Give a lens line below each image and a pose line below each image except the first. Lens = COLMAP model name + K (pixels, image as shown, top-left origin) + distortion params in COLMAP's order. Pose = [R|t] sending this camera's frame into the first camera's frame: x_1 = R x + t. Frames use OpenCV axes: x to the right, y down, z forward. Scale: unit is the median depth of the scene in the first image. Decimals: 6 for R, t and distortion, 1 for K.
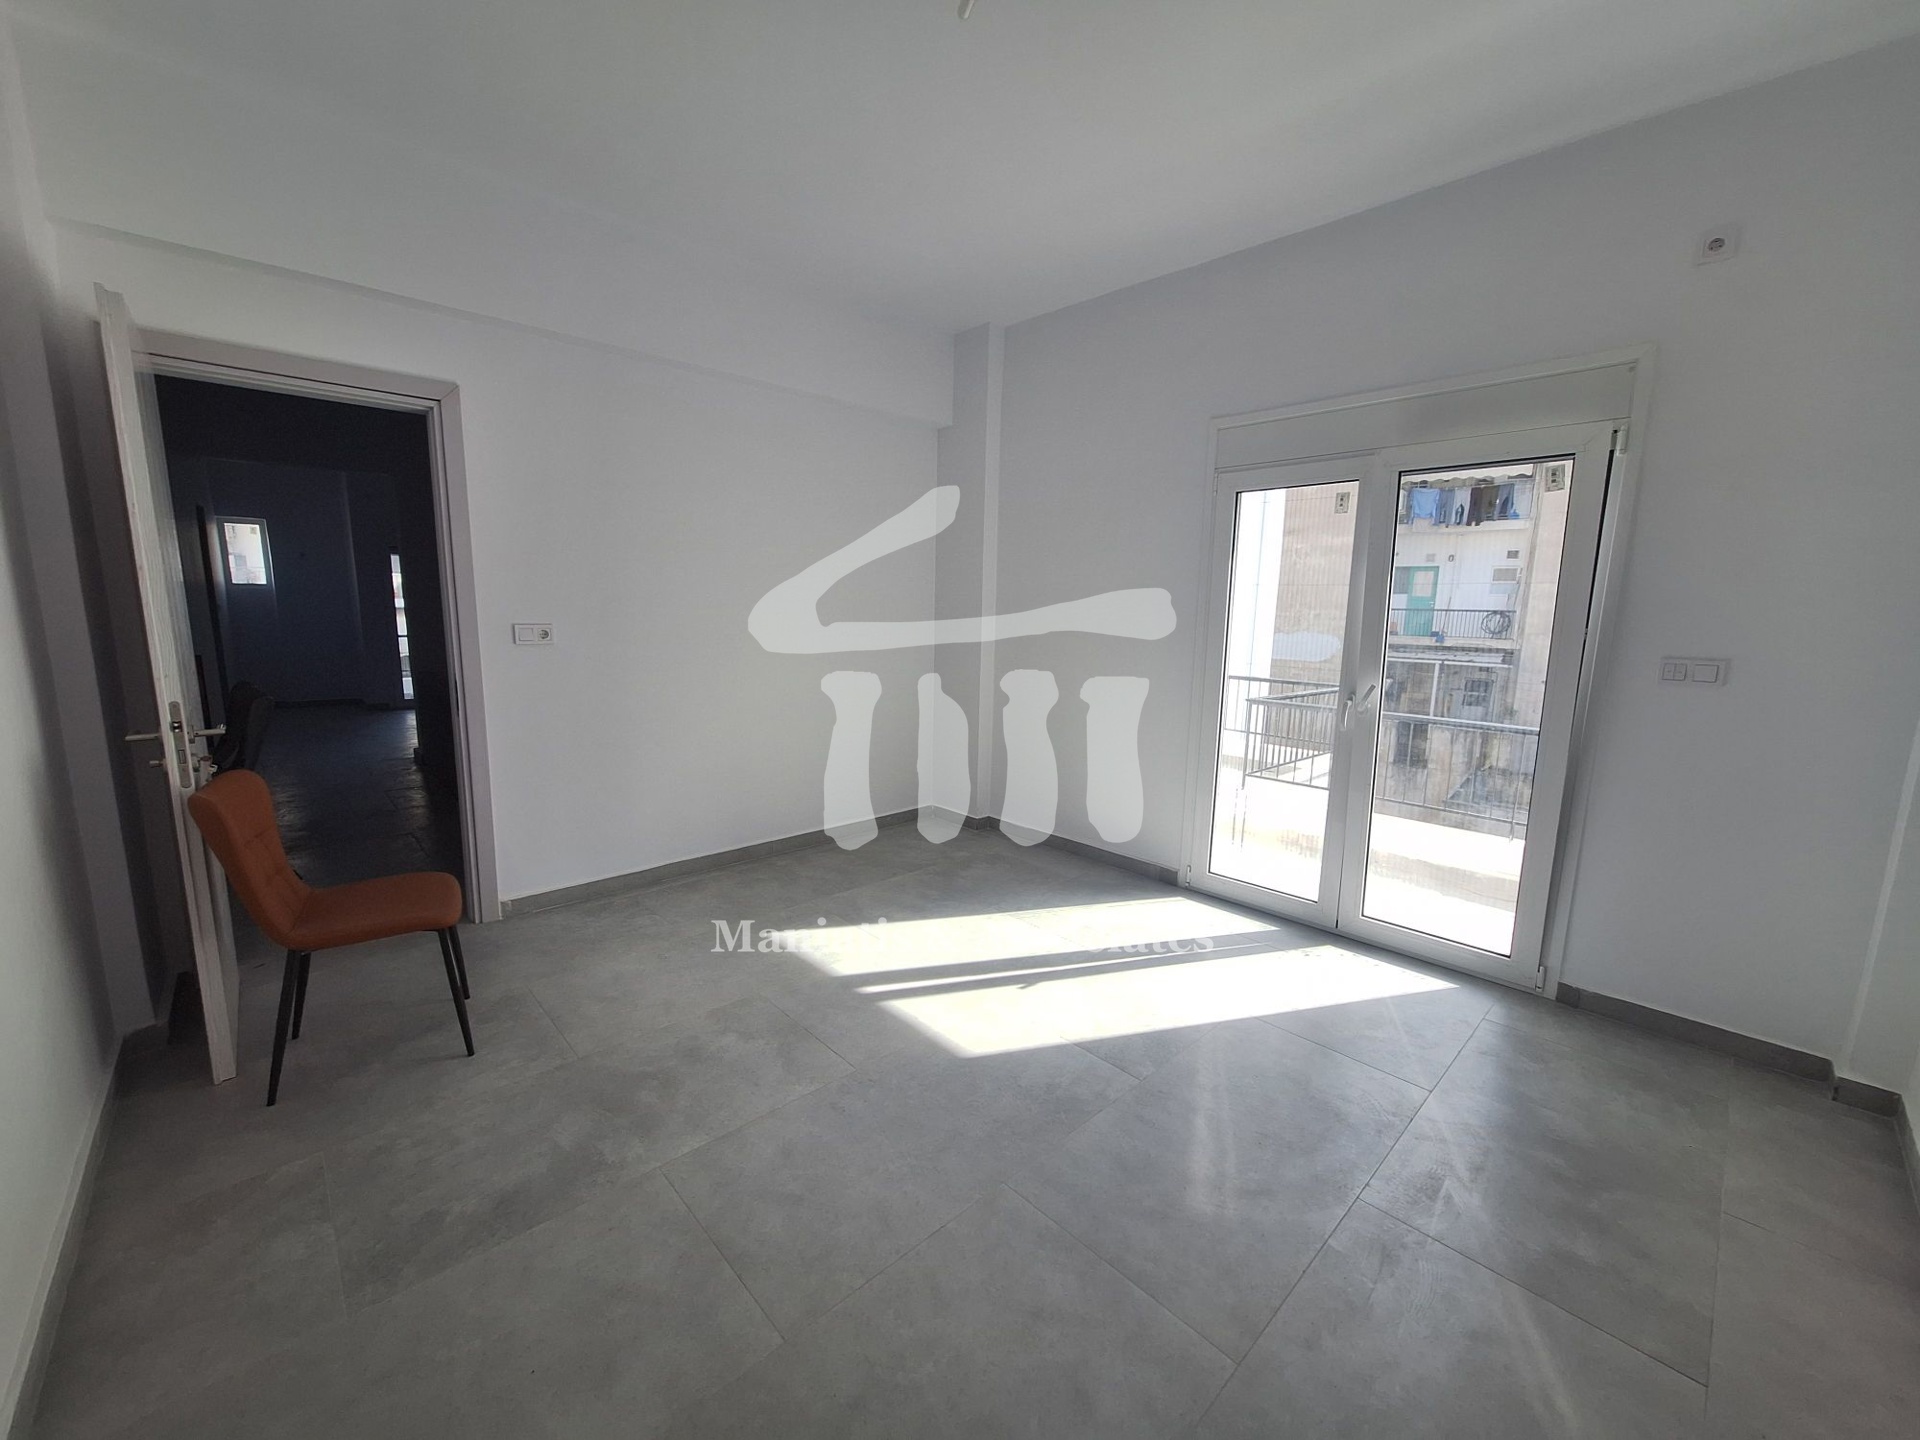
lens RADIAL K [[756.0, 0, 958.7], [0, 756.0, 727.2], [0, 0, 1]] dist [-0.001968, 0.000535]
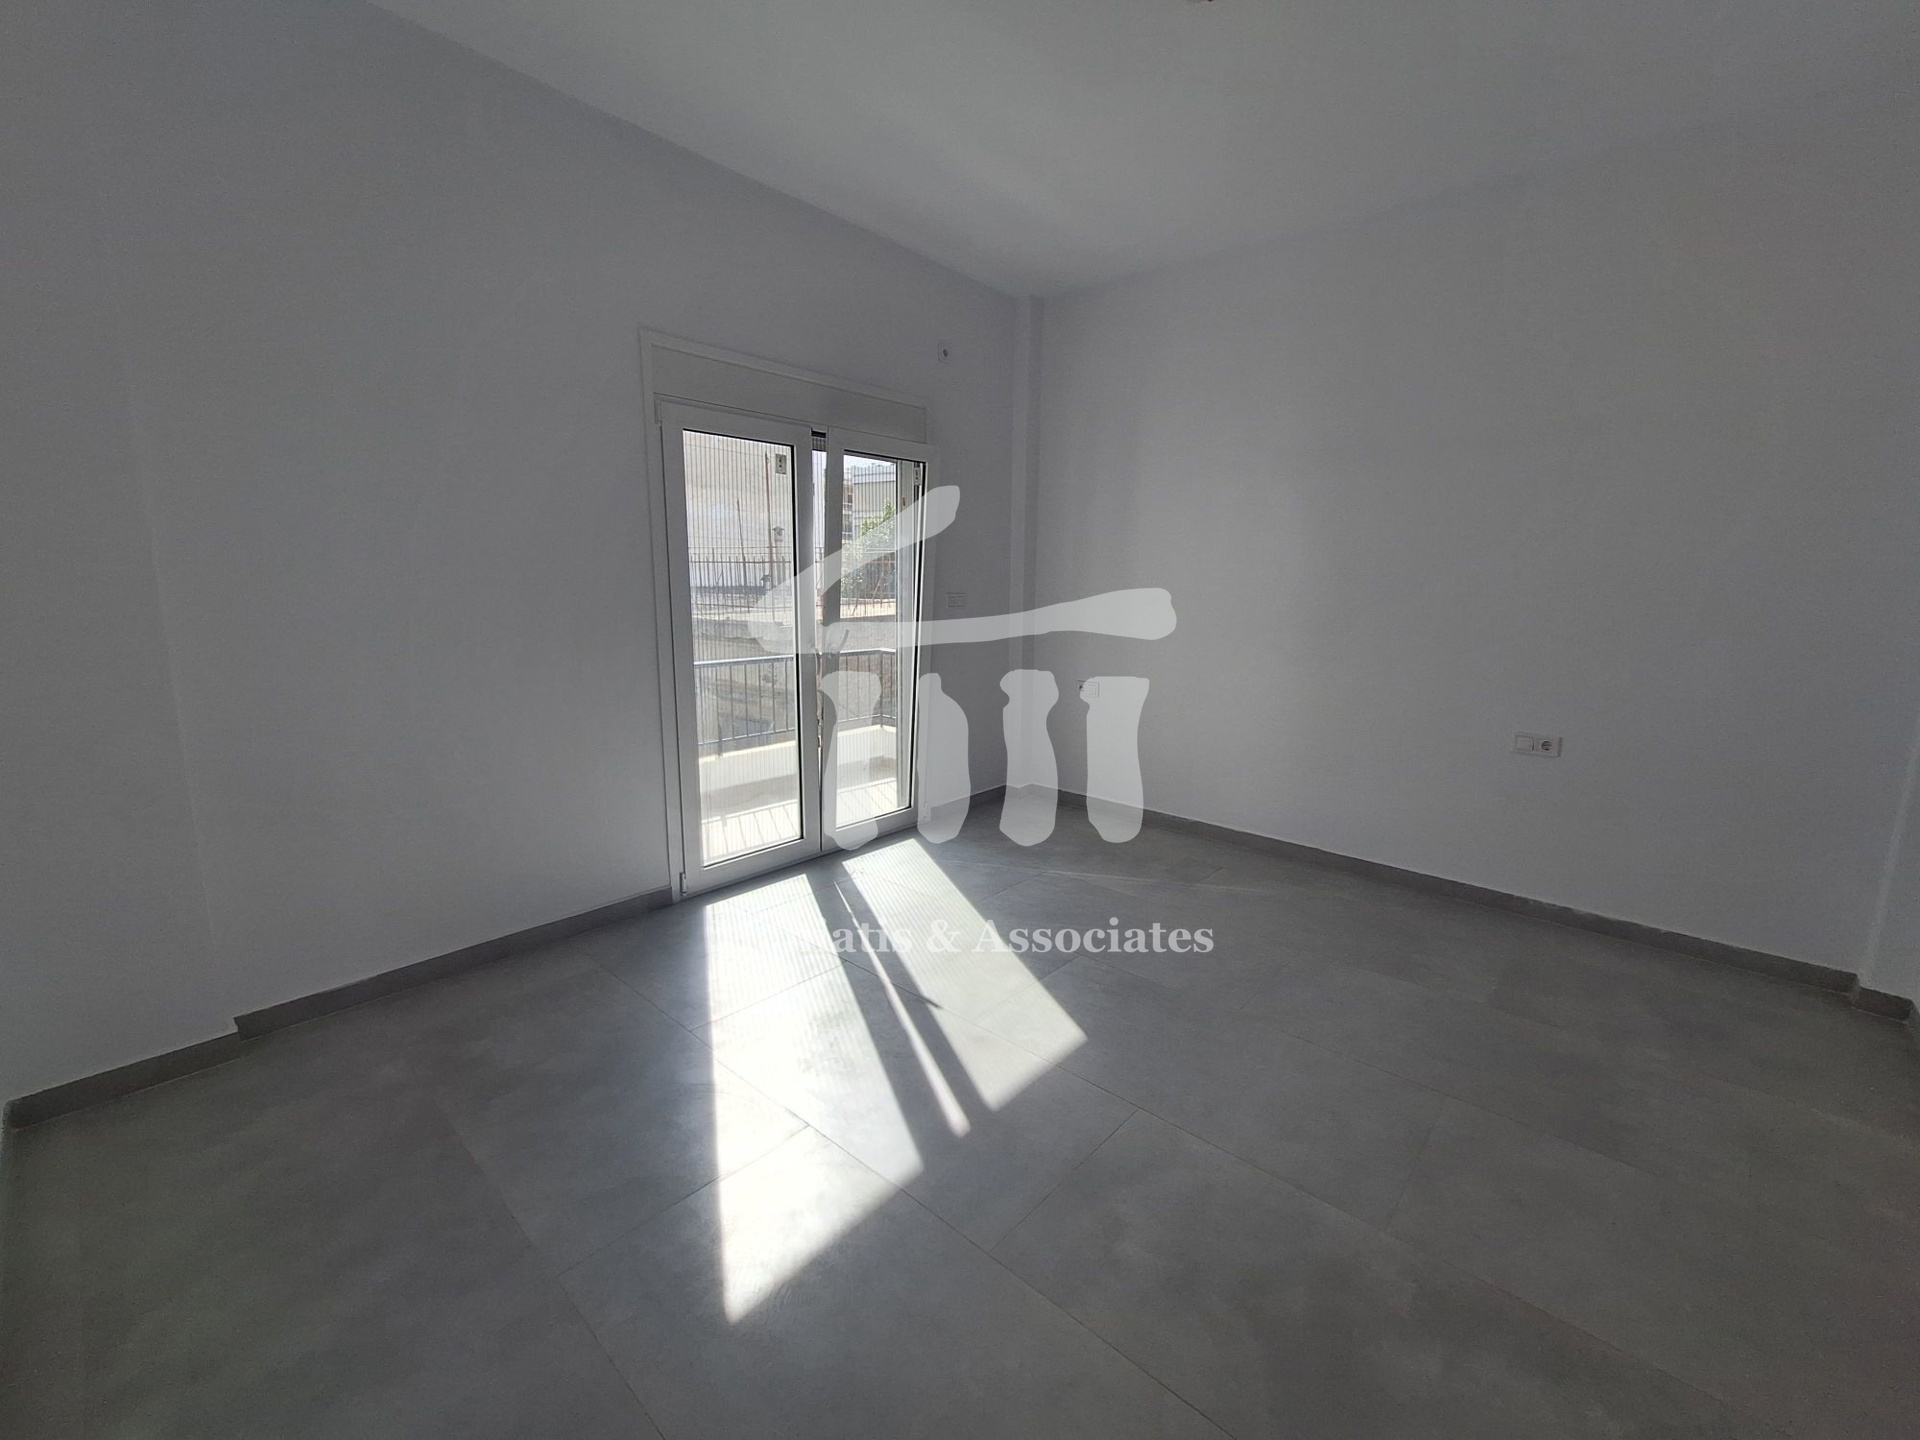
lens RADIAL K [[784.6, 0, 962.5], [0, 784.6, 749.0], [0, 0, 1]] dist [-0.000529, 0.000186]
pose [[-0.103464, -0.230626, 0.967526, -0.722649], [0.134714, 0.960534, 0.243366, -0.162485], [-0.985468, 0.155519, -0.068312, 0.957770]]
